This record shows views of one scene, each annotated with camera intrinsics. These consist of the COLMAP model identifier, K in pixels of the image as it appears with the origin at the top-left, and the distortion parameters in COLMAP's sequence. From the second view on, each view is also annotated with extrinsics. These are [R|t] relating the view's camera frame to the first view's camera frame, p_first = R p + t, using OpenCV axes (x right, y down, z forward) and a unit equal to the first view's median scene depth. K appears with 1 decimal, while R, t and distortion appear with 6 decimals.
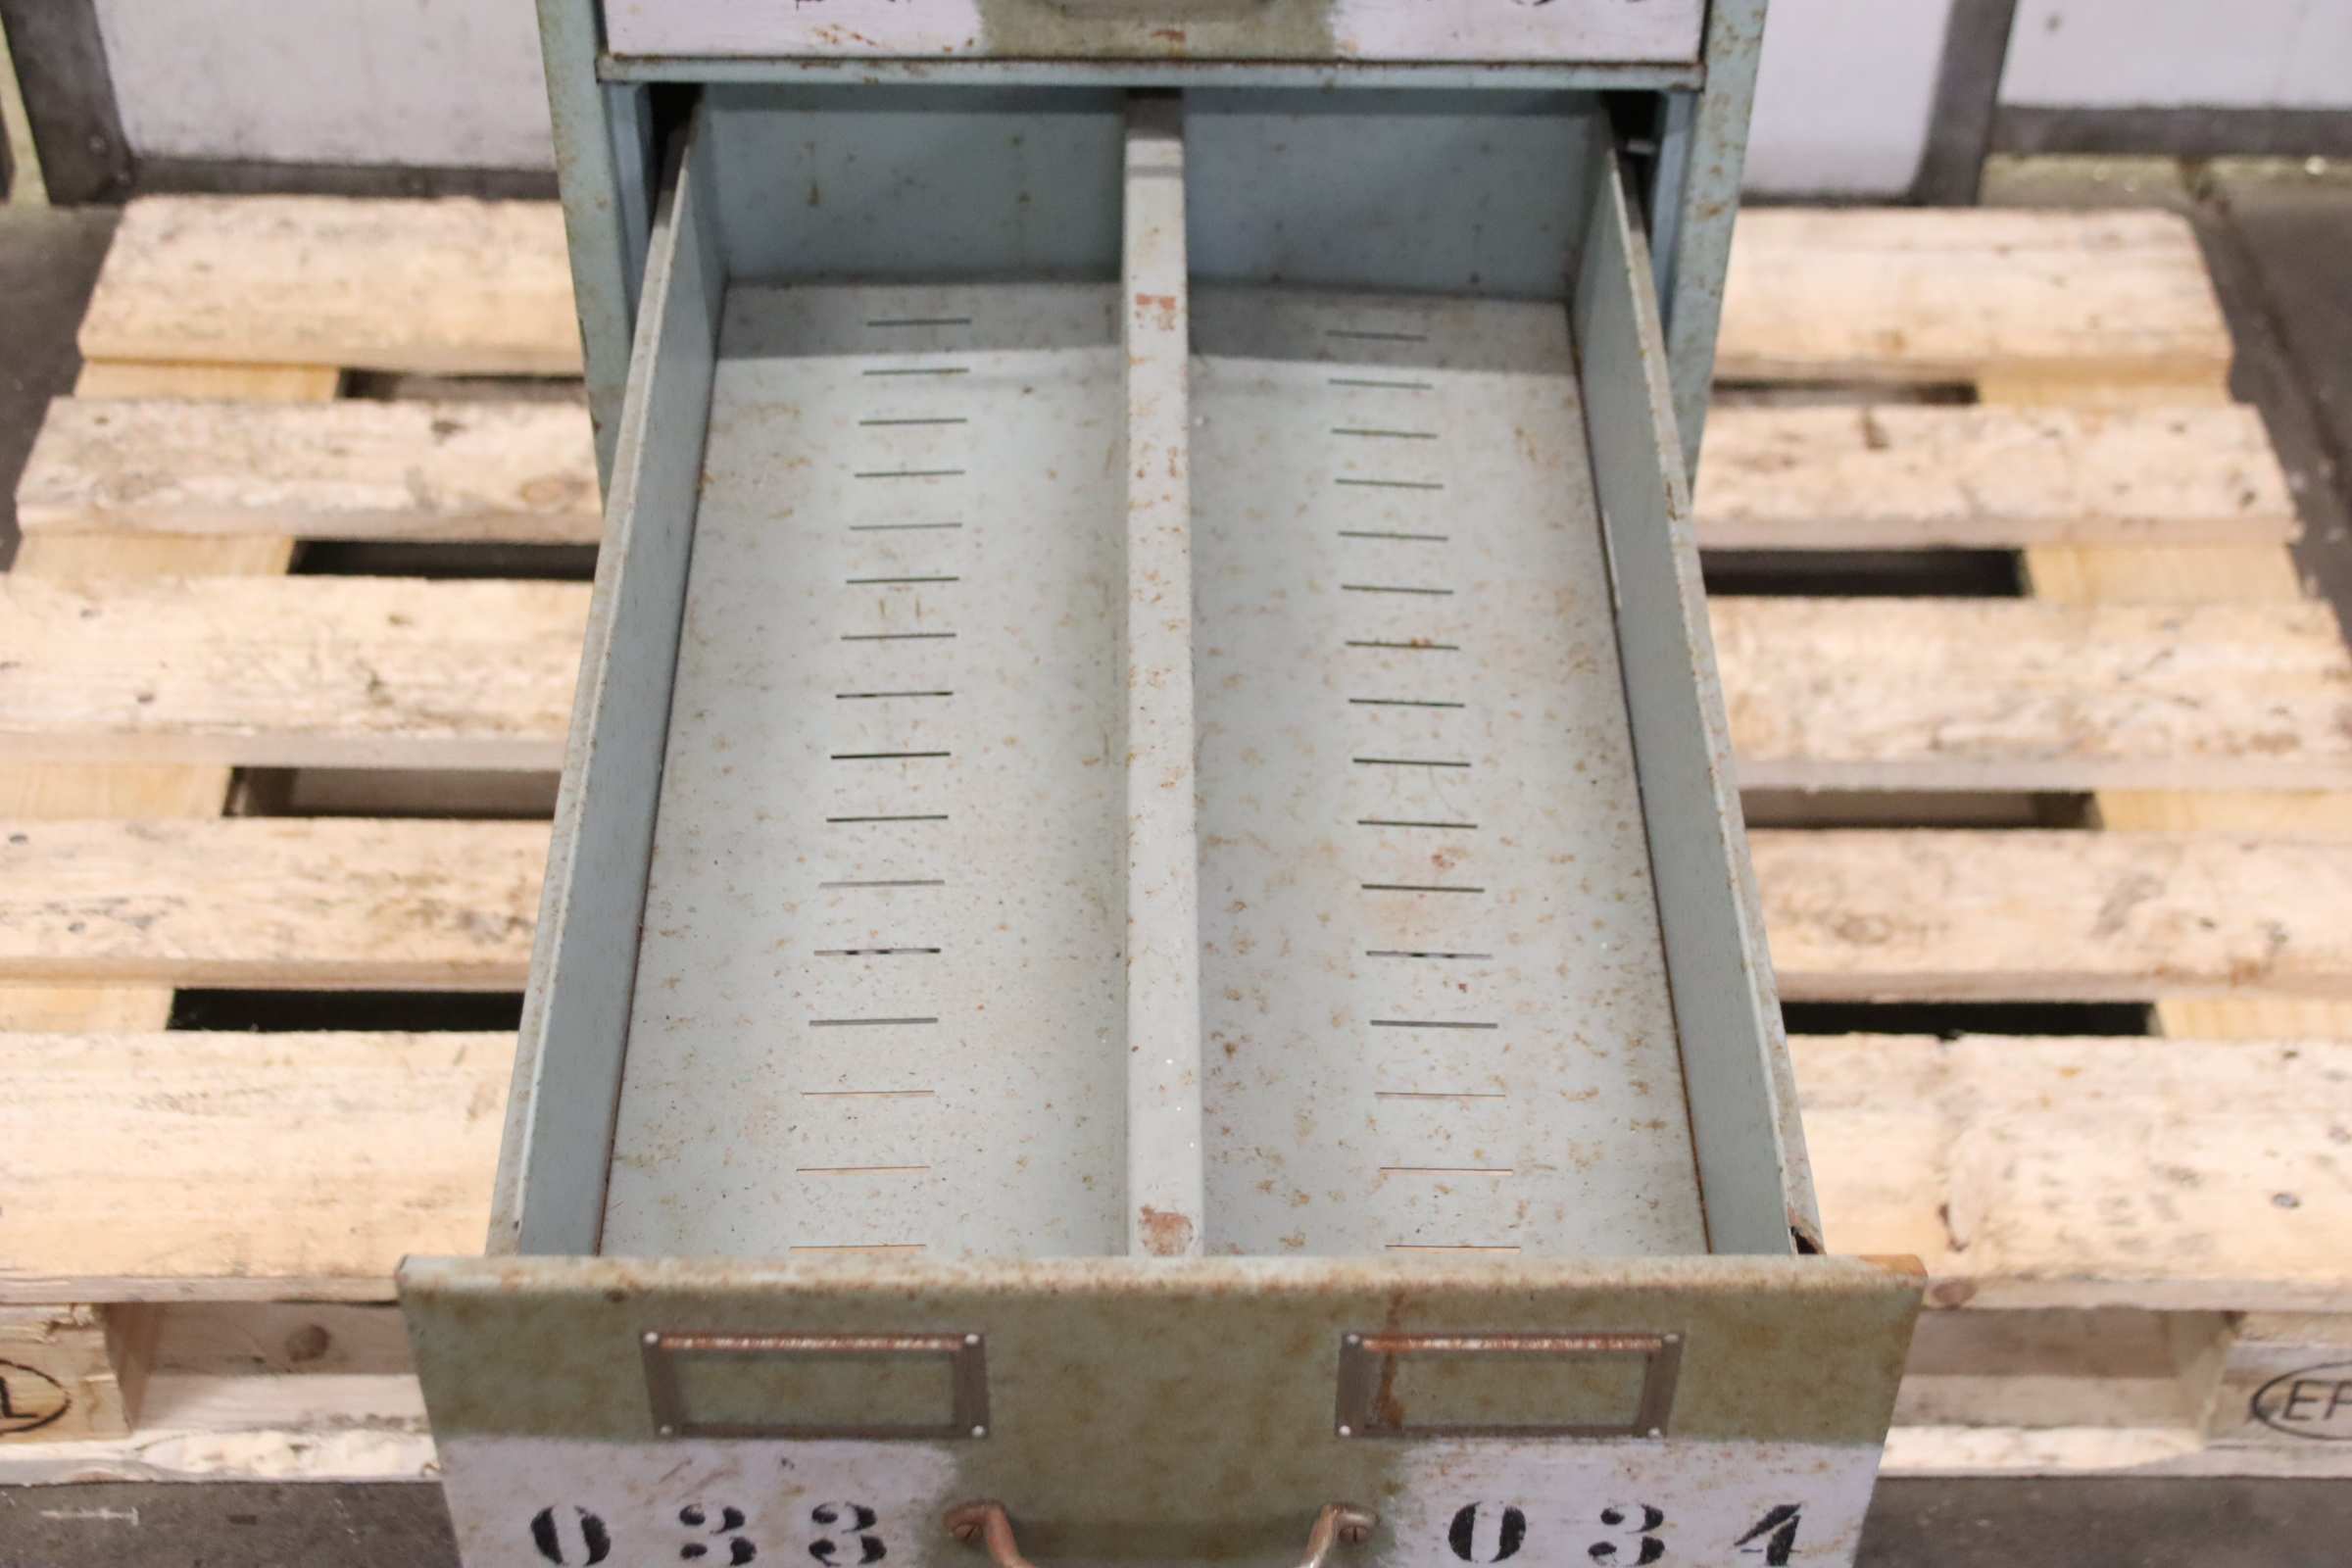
lens RADIAL K [[3481.9, 0, 1178.0], [0, 3481.9, 787.2], [0, 0, 1]] dist [0.095837, 0.000000]
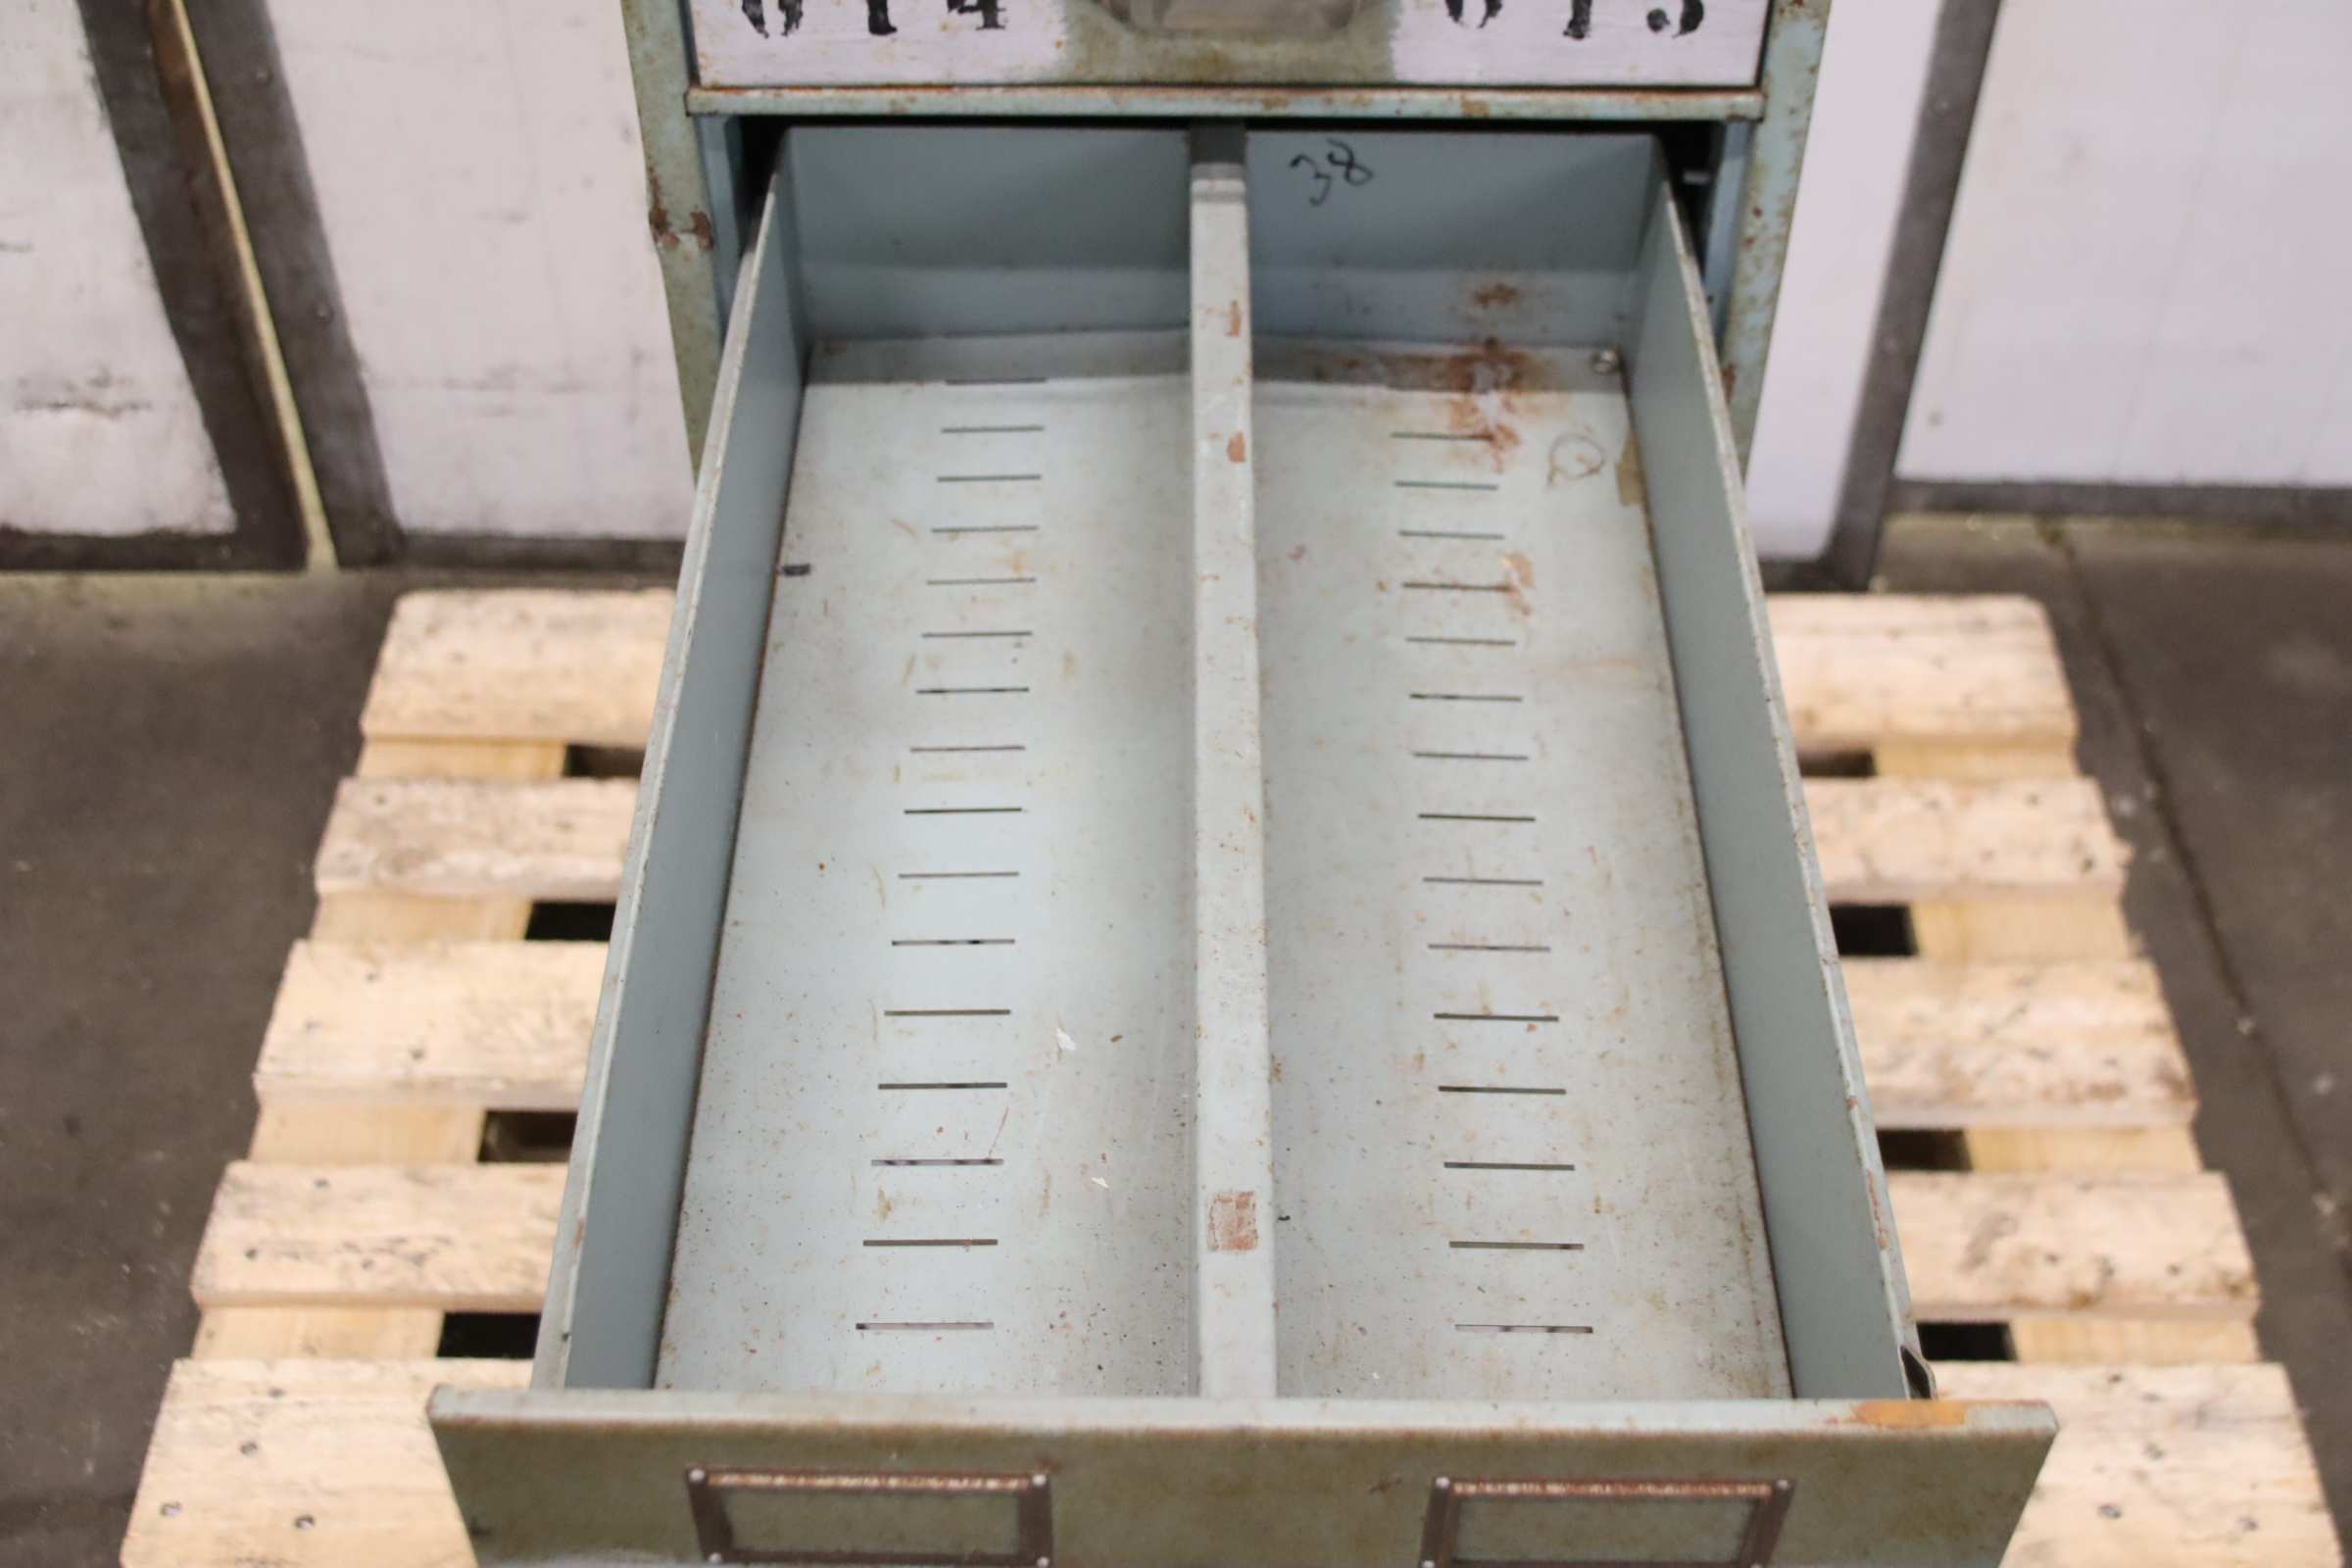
lens RADIAL K [[2839.0, 0, 1185.4], [0, 2839.0, 780.8], [0, 0, 1]] dist [0.005650, 0.000000]
pose [[0.999870, -0.000749, -0.016094, -0.000715], [0.001216, 0.999579, 0.029000, -0.152030], [0.016066, -0.029015, 0.999450, -0.016186]]
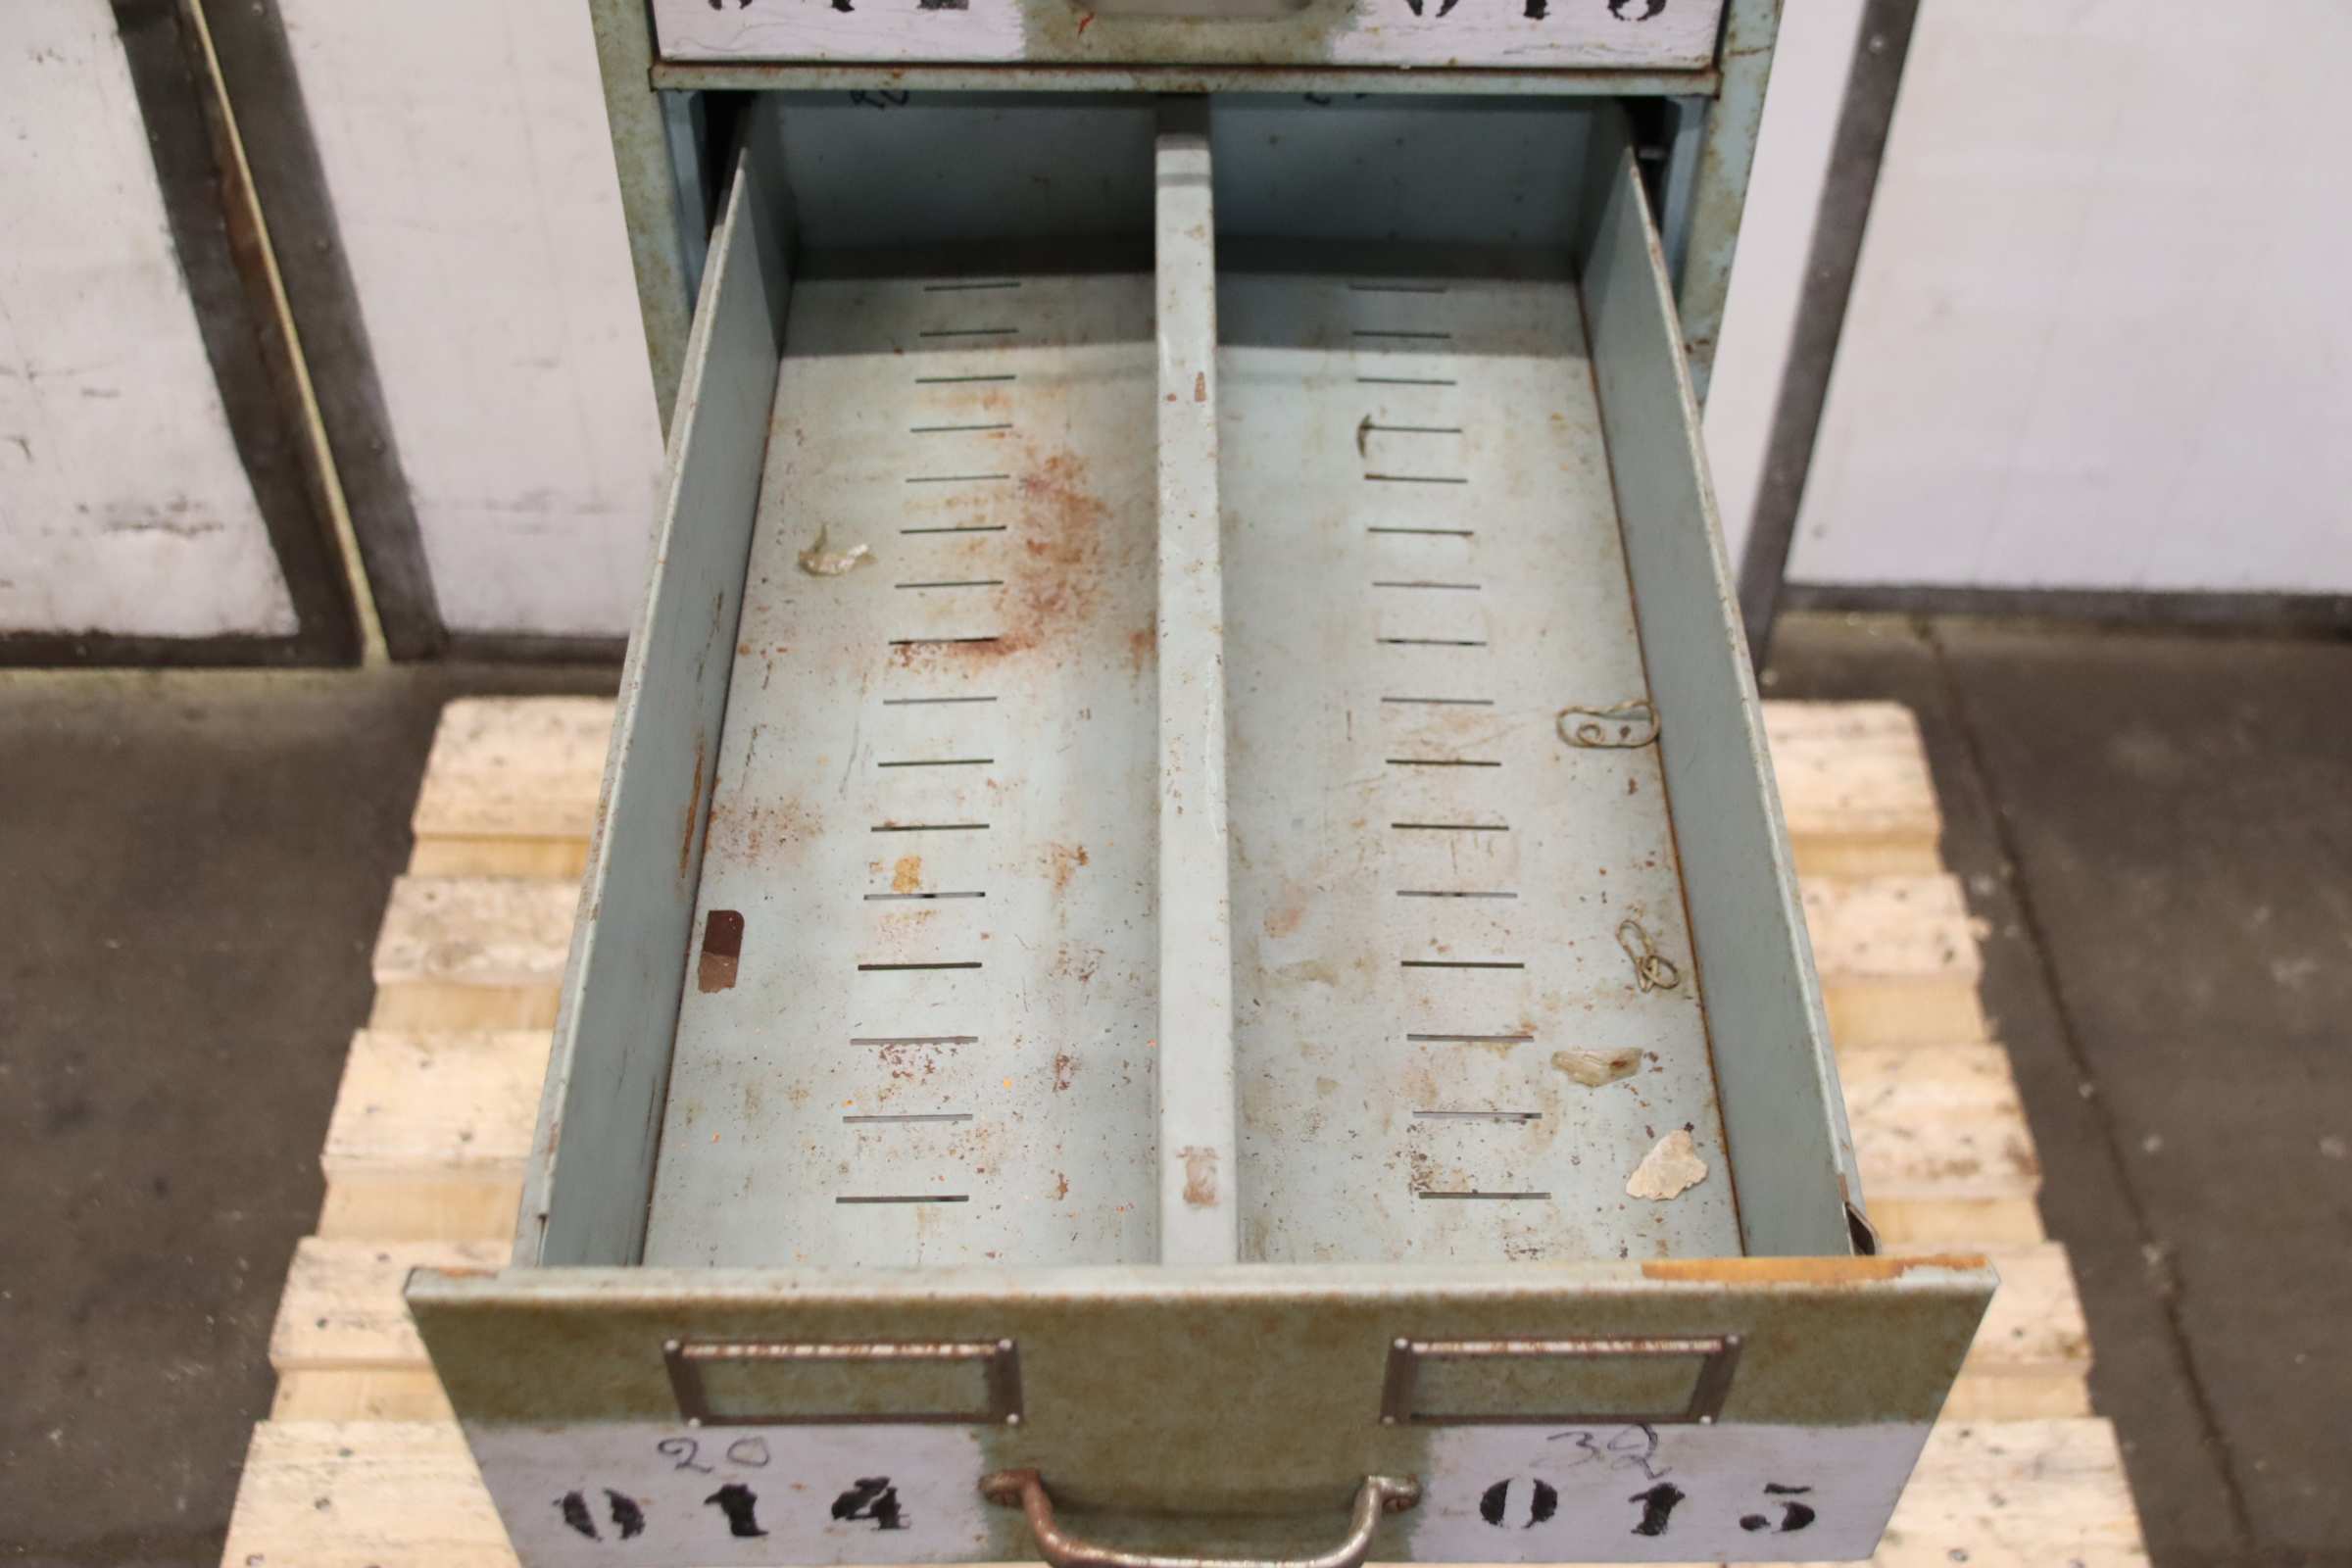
lens RADIAL K [[2578.6, 0, 1190.0], [0, 2578.6, 765.3], [0, 0, 1]] dist [-0.036881, 0.000000]
pose [[0.999999, -0.000199, -0.001482, 0.000636], [0.000272, 0.998787, 0.049237, -0.224739], [0.001471, -0.049238, 0.998786, -0.031171]]
